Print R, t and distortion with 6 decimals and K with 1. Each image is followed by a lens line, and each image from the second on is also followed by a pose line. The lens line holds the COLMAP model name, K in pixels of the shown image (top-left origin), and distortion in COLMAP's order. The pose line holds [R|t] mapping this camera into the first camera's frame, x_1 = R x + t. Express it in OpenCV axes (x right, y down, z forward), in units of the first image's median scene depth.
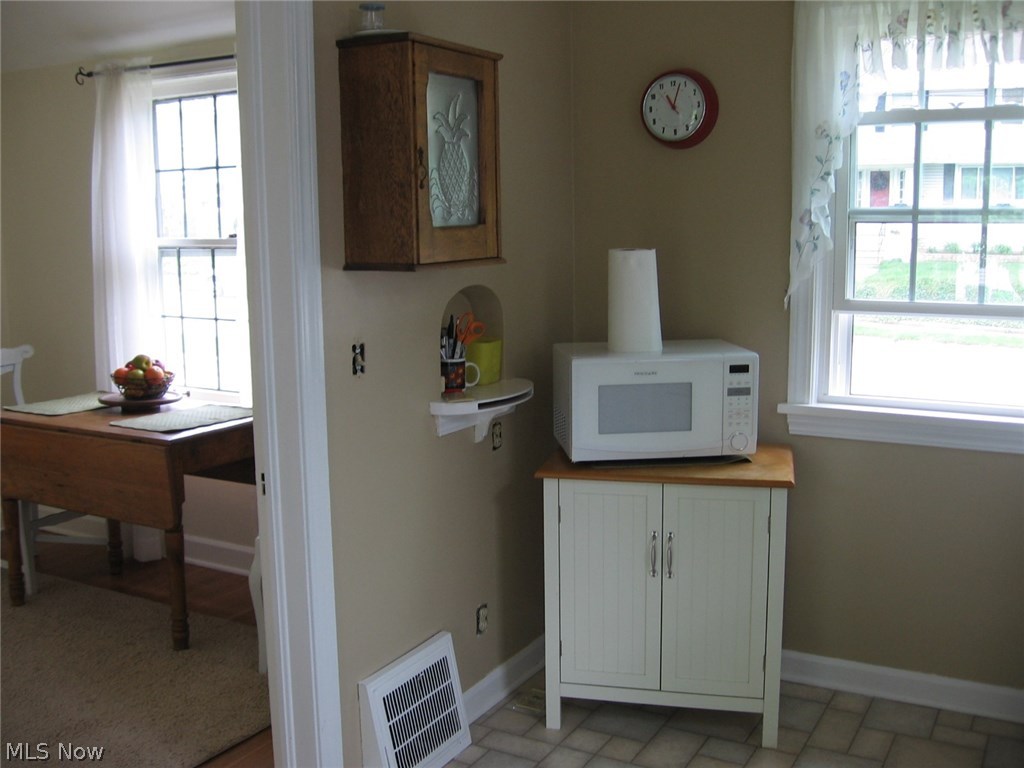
lens RADIAL K [[1026.1, 0, 512.0], [0, 1026.1, 384.0], [0, 0, 1]] dist [-0.194220, 0.241686]
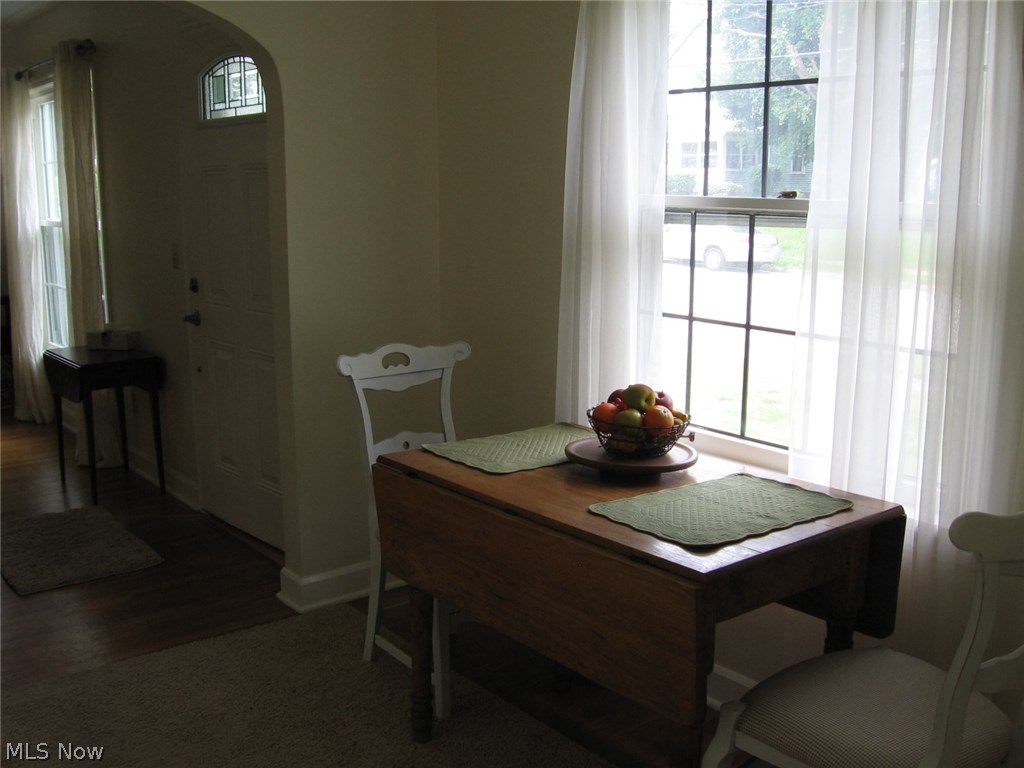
lens RADIAL K [[1060.1, 0, 507.2], [0, 1060.1, 389.2], [0, 0, 1]] dist [-0.131546, 0.054773]
pose [[0.916947, 0.084186, -0.390027, -0.189052], [-0.071419, 0.996331, 0.047150, -0.050138], [0.392565, -0.015379, 0.919595, 0.371617]]
